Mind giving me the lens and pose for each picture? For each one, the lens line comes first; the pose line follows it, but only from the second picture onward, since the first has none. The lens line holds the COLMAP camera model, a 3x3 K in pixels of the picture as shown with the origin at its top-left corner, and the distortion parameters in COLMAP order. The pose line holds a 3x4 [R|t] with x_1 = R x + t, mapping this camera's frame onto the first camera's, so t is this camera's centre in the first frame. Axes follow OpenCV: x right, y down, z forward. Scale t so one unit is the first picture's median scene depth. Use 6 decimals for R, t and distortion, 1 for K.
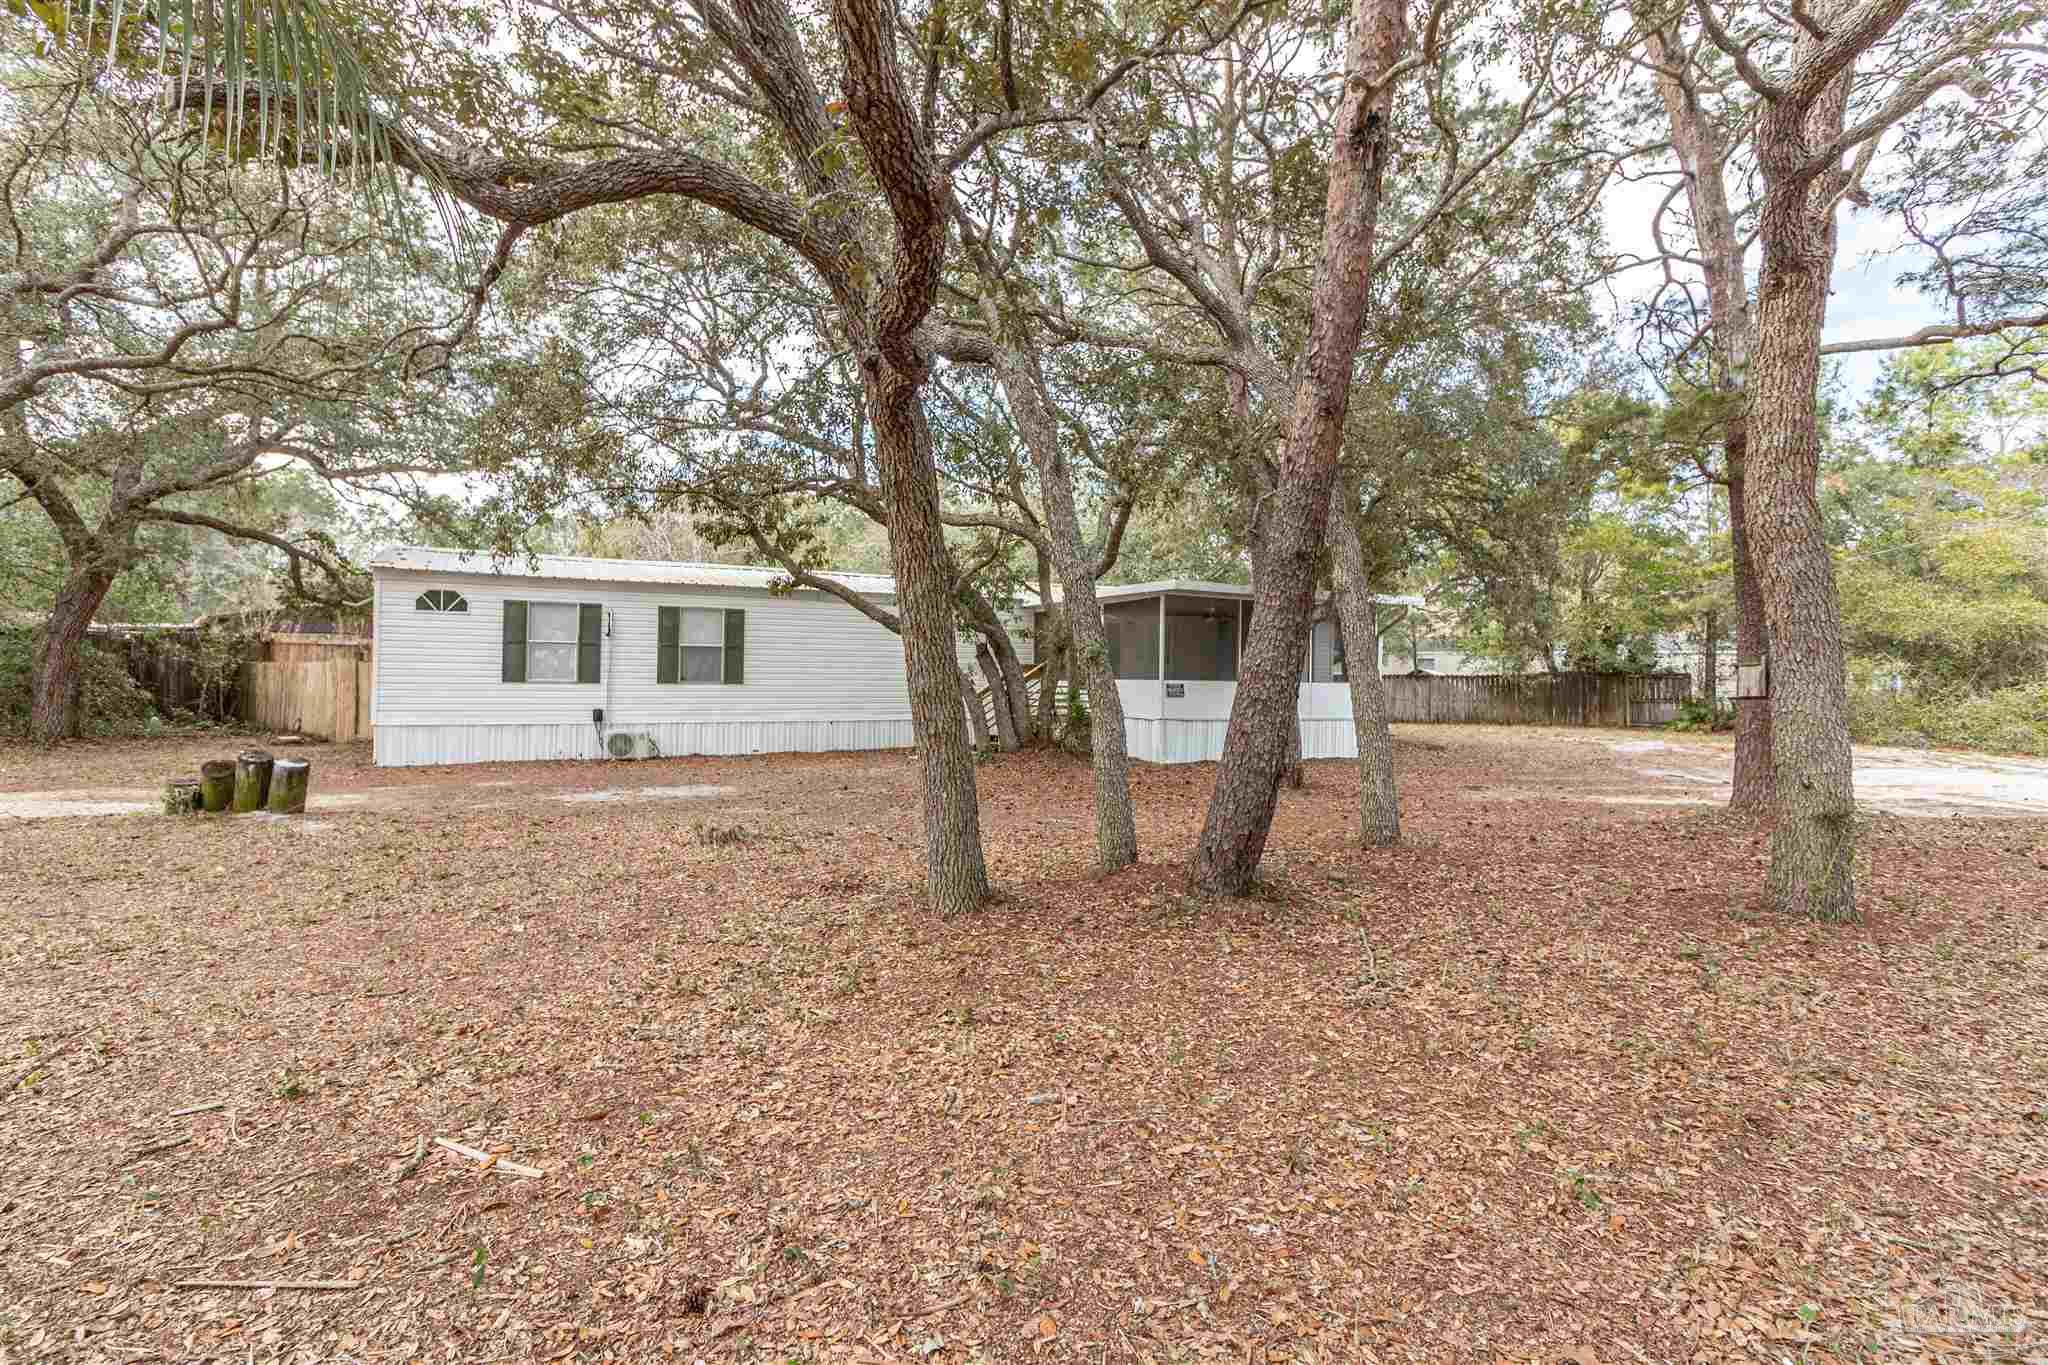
lens RADIAL K [[938.7, 0, 1022.5], [0, 938.7, 681.8], [0, 0, 1]] dist [0.003295, 0.000772]
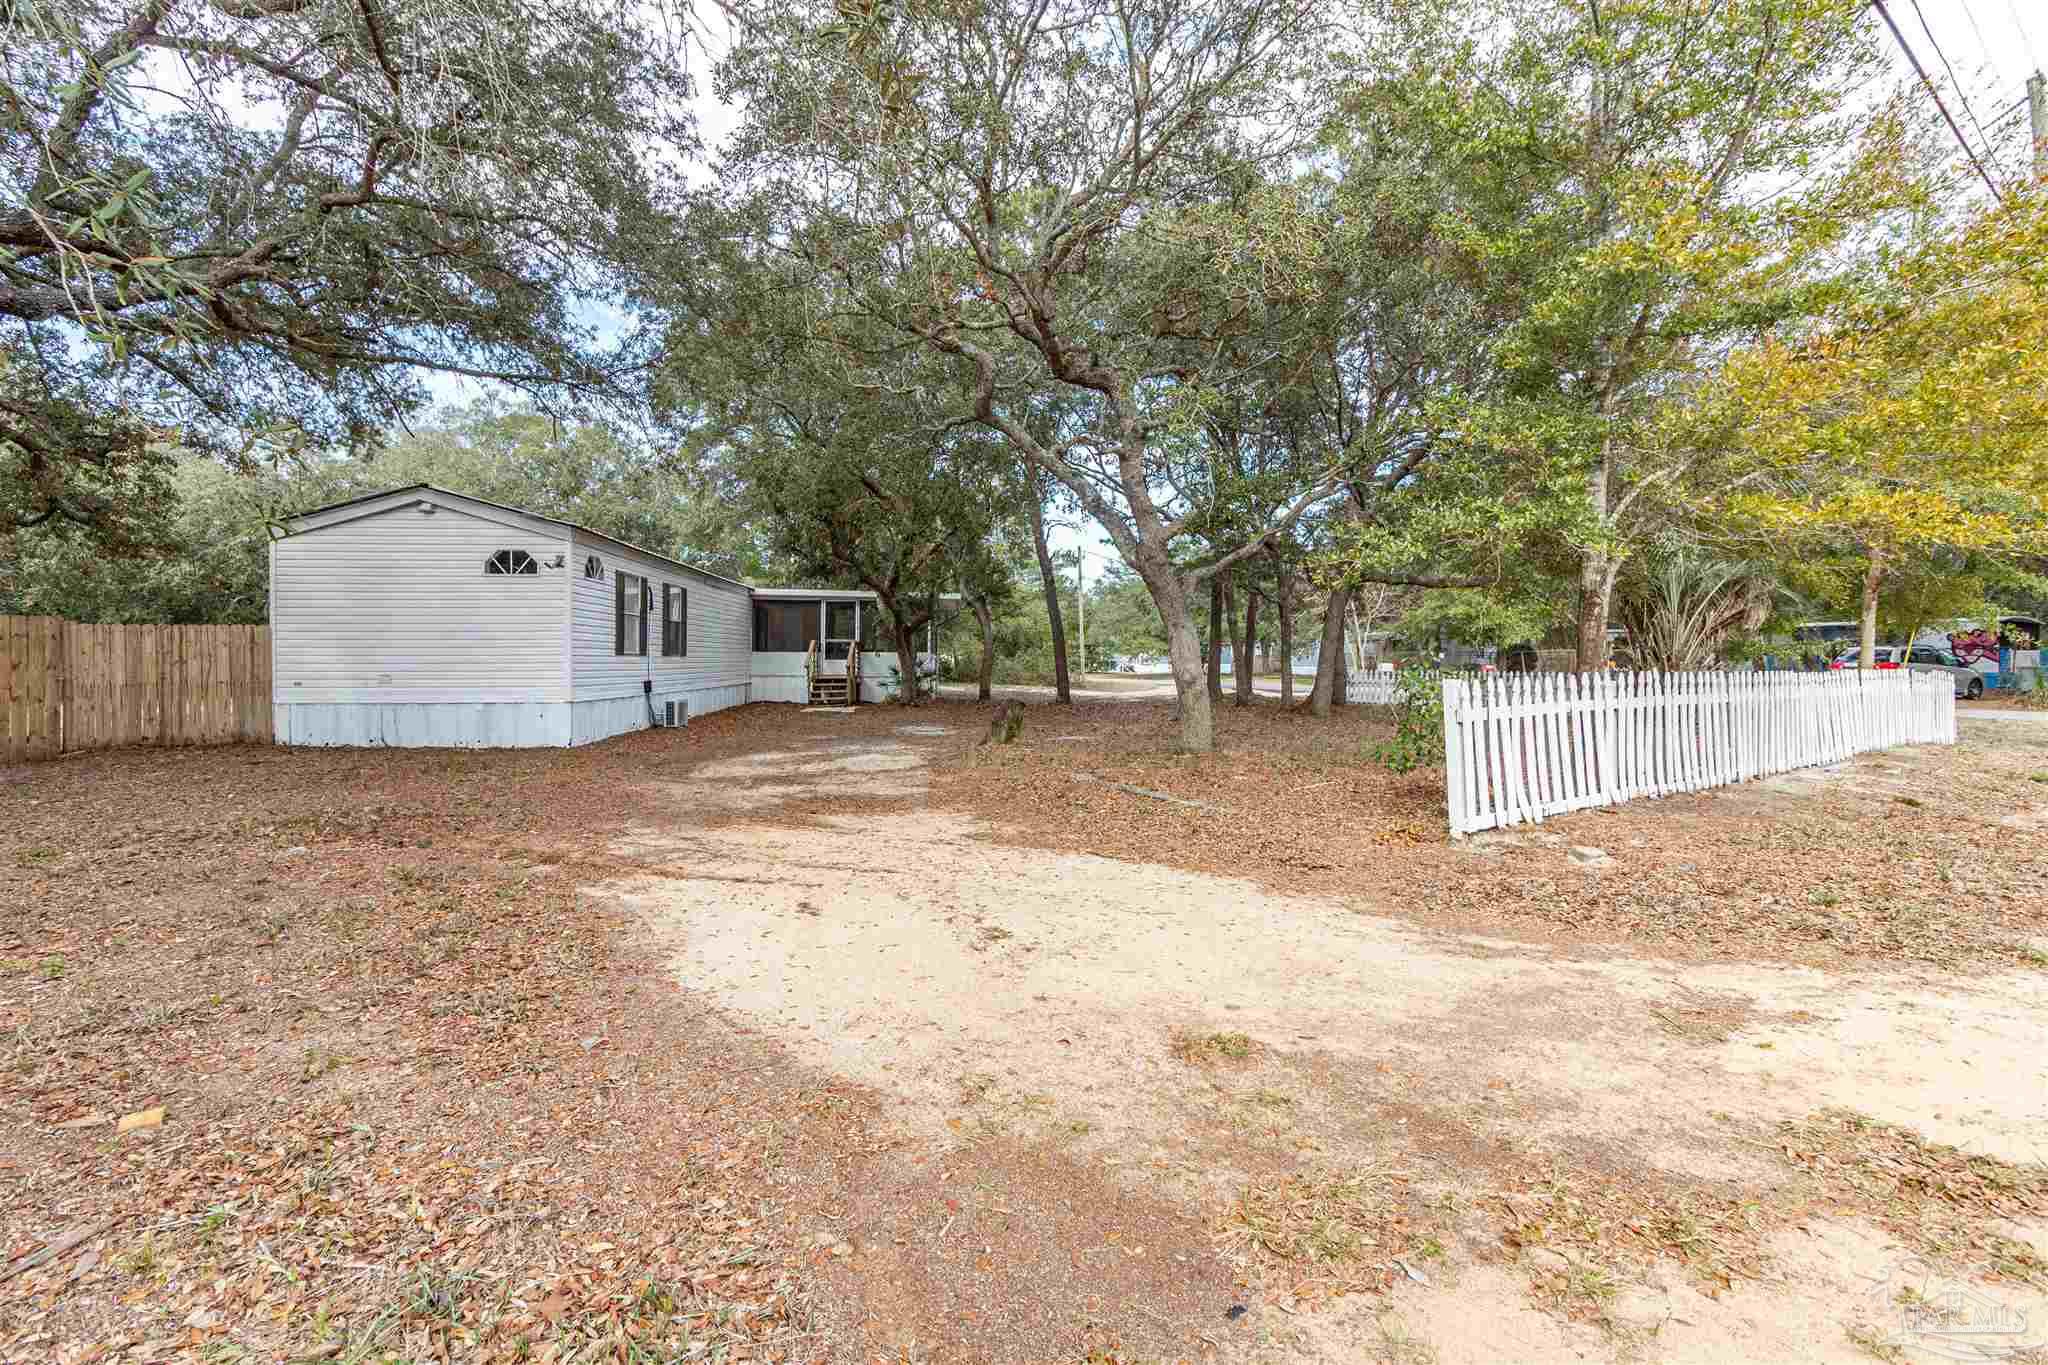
lens RADIAL K [[938.7, 0, 1007.1], [0, 938.7, 664.0], [0, 0, 1]] dist [0.003295, 0.000772]
pose [[0.424381, -0.010798, 0.905419, -1.216624], [0.004605, 0.999942, 0.009767, 0.003192], [-0.905472, 0.000024, 0.424406, 0.210665]]
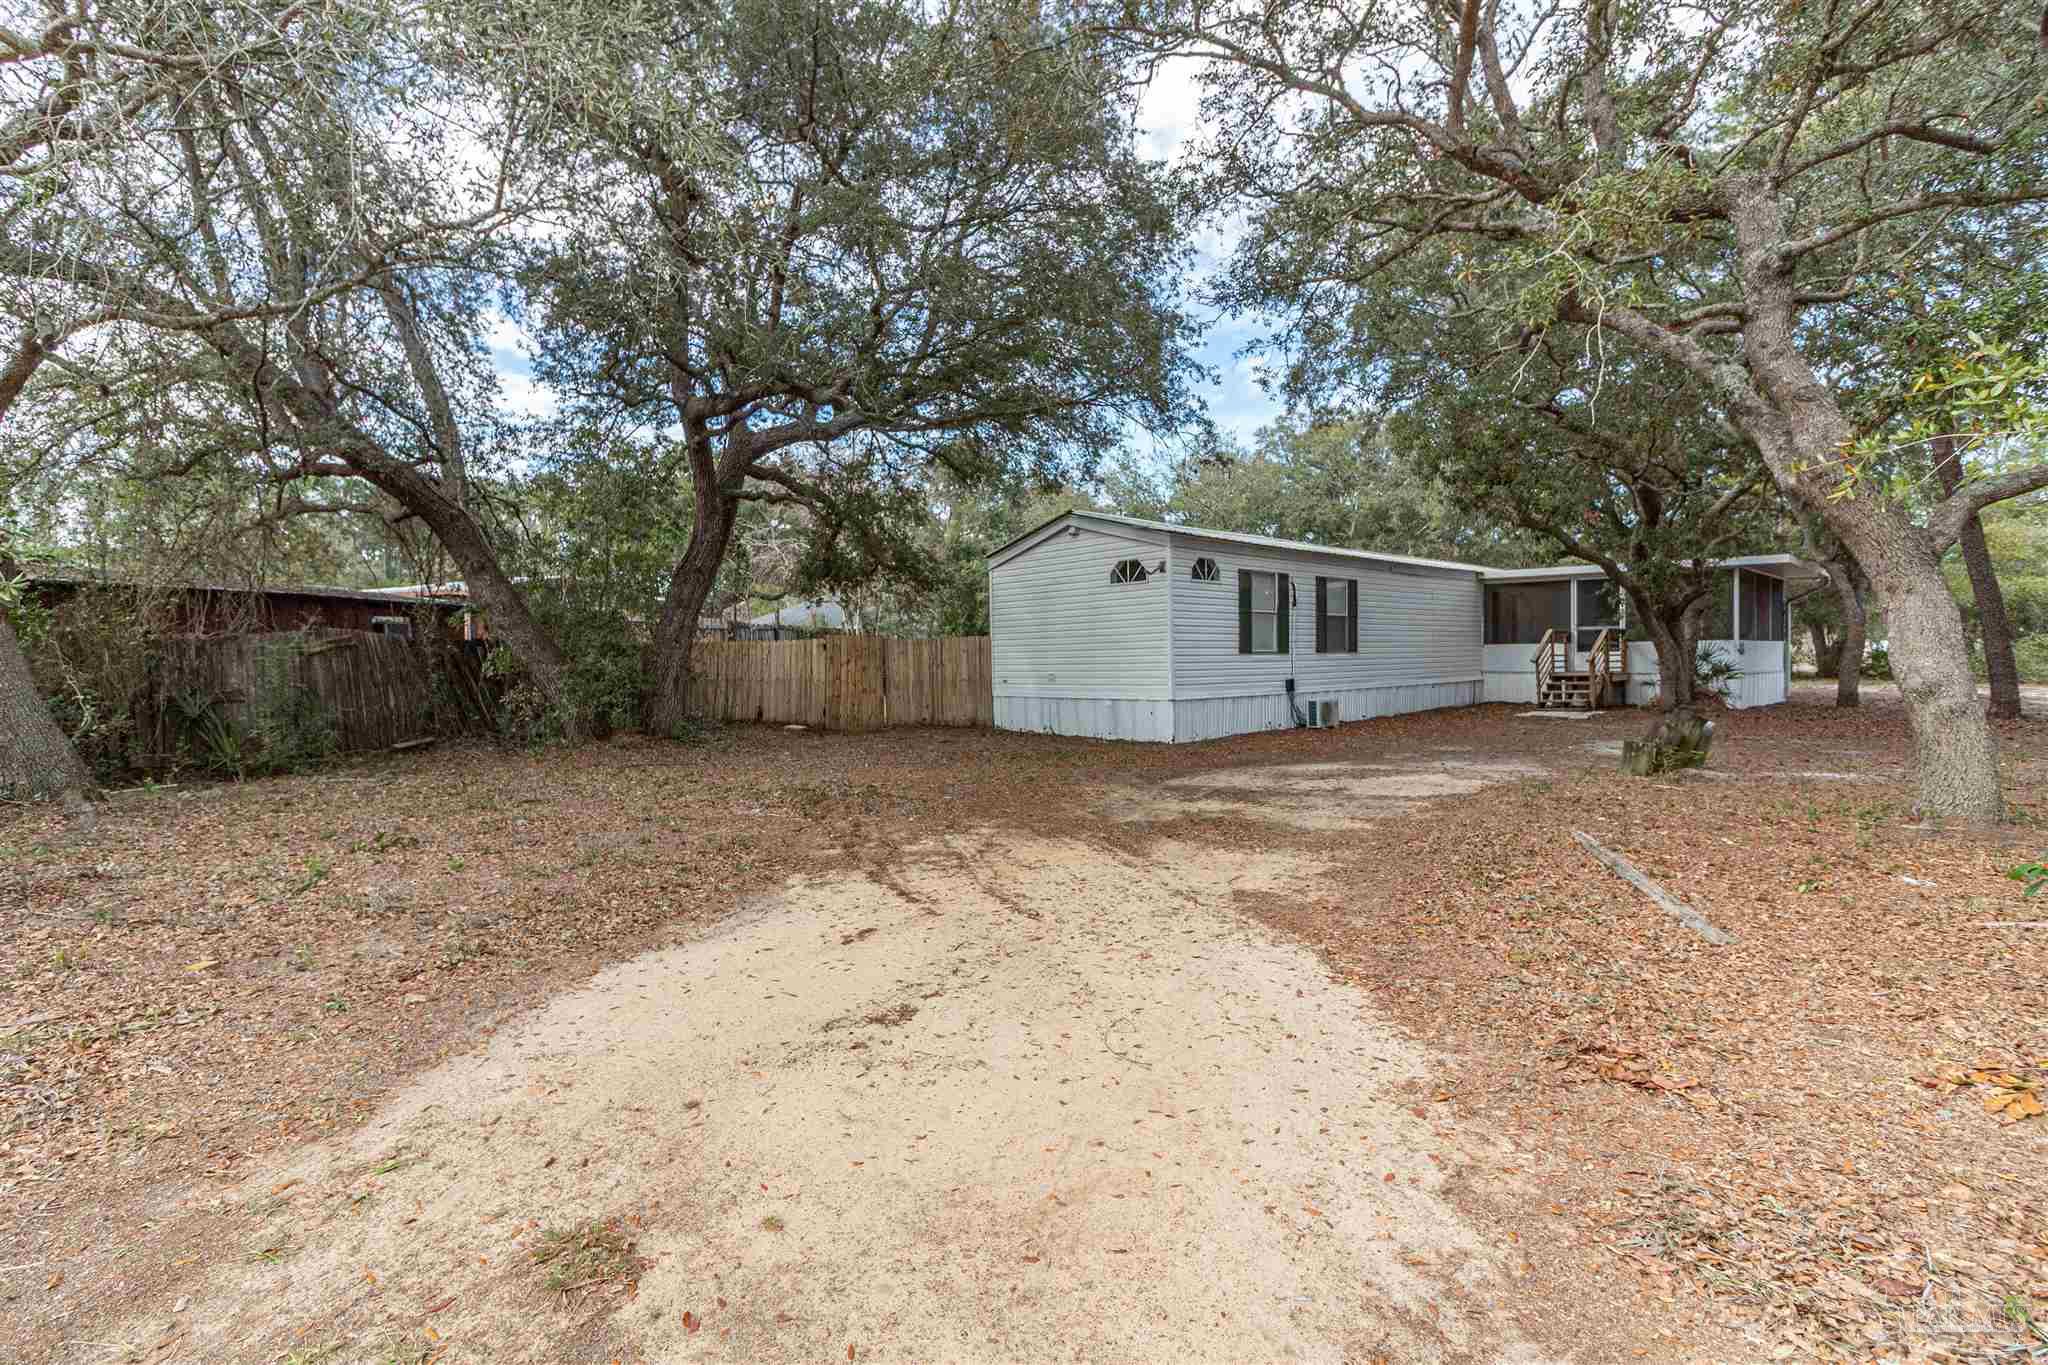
lens RADIAL K [[938.7, 0, 1010.3], [0, 938.7, 666.0], [0, 0, 1]] dist [0.003295, 0.000772]
pose [[0.968783, -0.024836, 0.246661, -0.987427], [0.024086, 0.999692, 0.006055, 0.002395], [-0.246735, 0.000075, 0.969083, 0.108058]]
